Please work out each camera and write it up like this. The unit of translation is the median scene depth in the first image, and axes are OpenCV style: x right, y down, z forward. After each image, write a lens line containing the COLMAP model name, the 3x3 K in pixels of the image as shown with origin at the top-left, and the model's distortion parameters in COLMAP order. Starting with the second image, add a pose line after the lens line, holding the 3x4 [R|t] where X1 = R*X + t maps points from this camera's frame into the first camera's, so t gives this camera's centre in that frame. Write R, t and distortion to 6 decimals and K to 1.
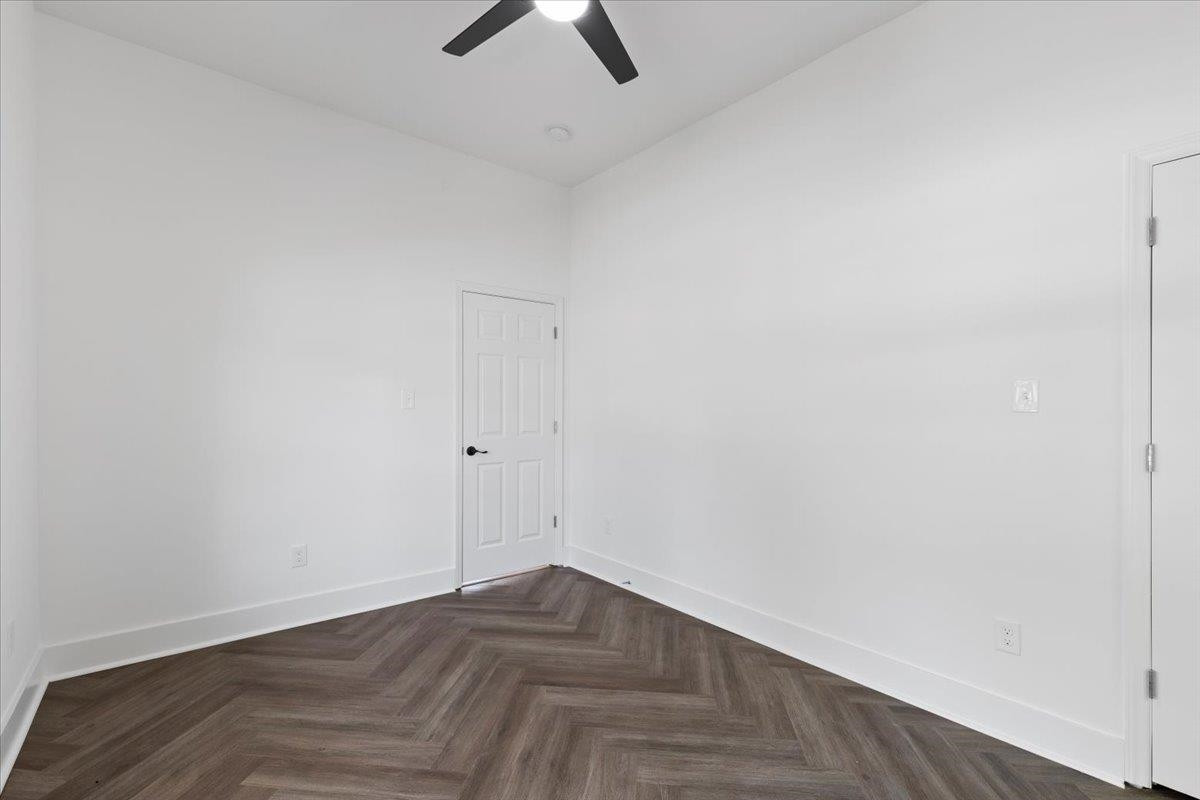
lens RADIAL K [[541.9, 0, 609.0], [0, 541.9, 419.2], [0, 0, 1]] dist [0.006848, 0.000877]
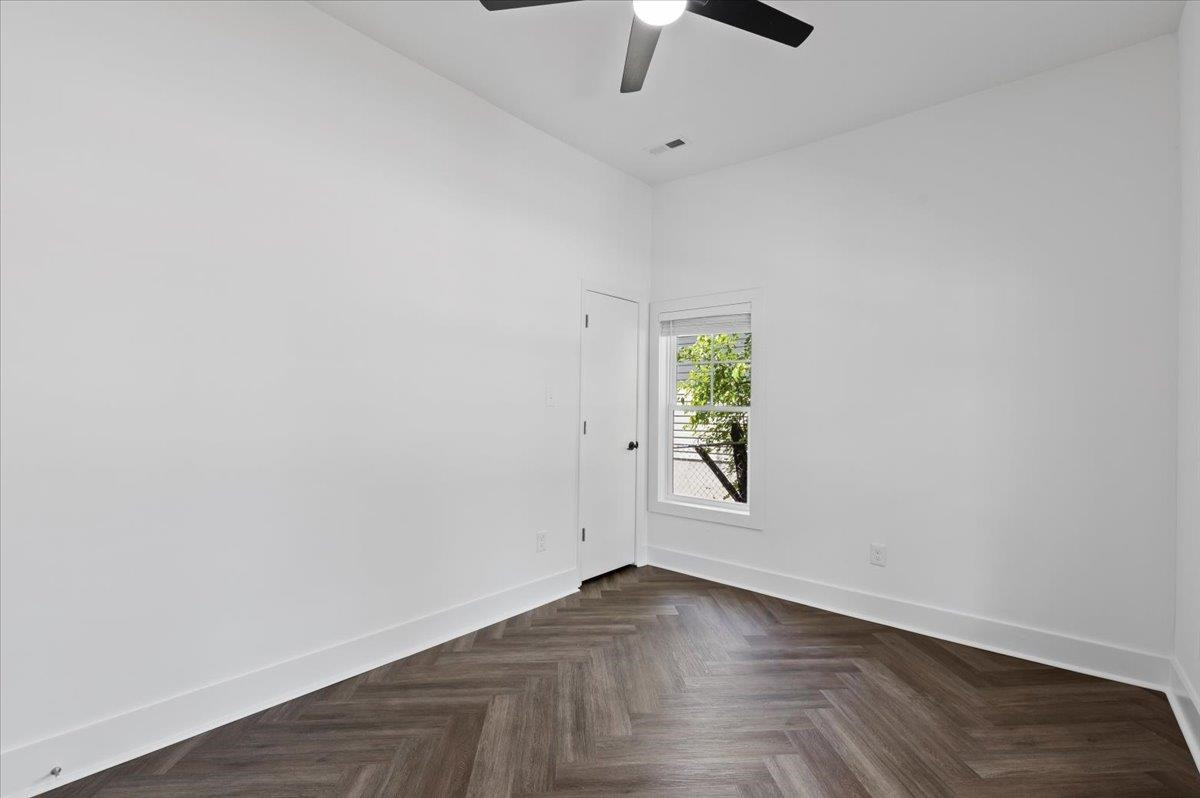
lens RADIAL K [[541.9, 0, 602.6], [0, 541.9, 407.3], [0, 0, 1]] dist [0.006848, 0.000877]
pose [[-0.189240, -0.008861, 0.981891, -0.850276], [0.001234, 0.999956, 0.009261, -0.028303], [-0.981930, 0.002965, -0.189221, 1.027946]]
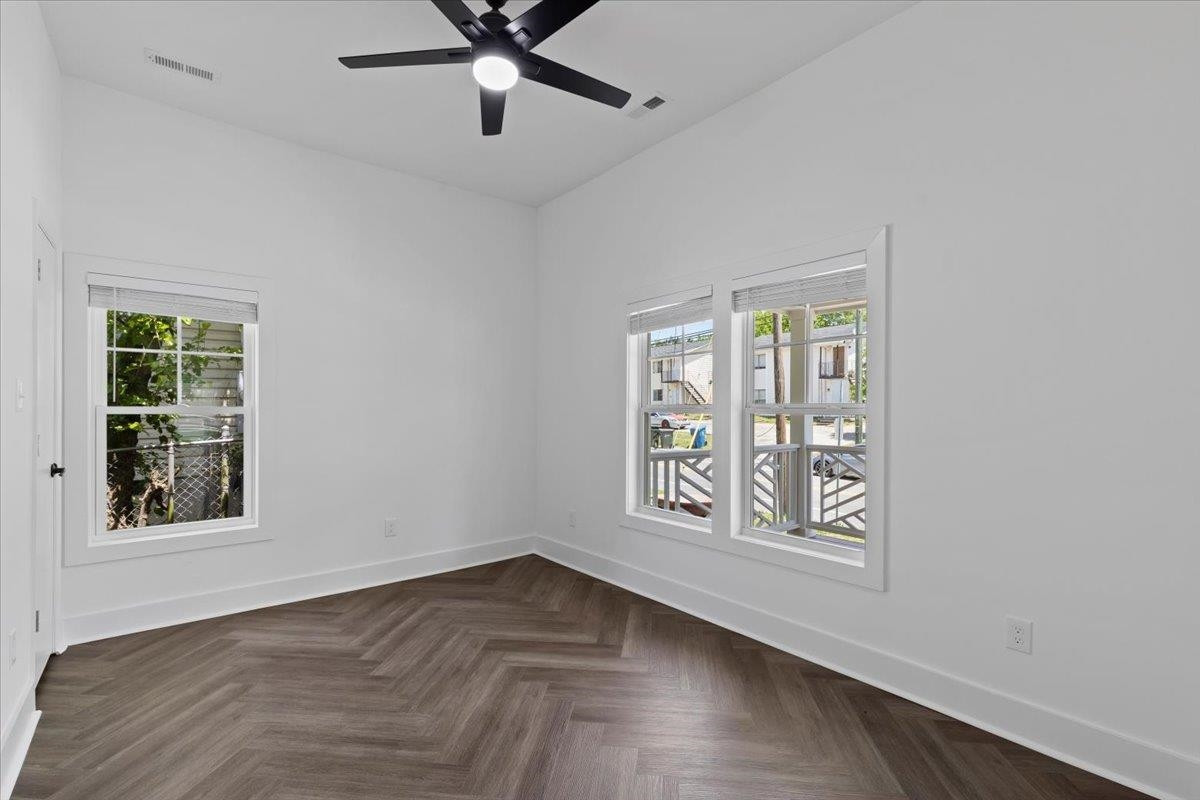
lens RADIAL K [[541.9, 0, 611.3], [0, 541.9, 401.4], [0, 0, 1]] dist [0.006848, 0.000877]
pose [[-0.999873, -0.005240, -0.015034, -0.270476], [-0.005245, 0.999986, 0.000284, -0.035394], [0.015032, 0.000363, -0.999887, 1.799157]]
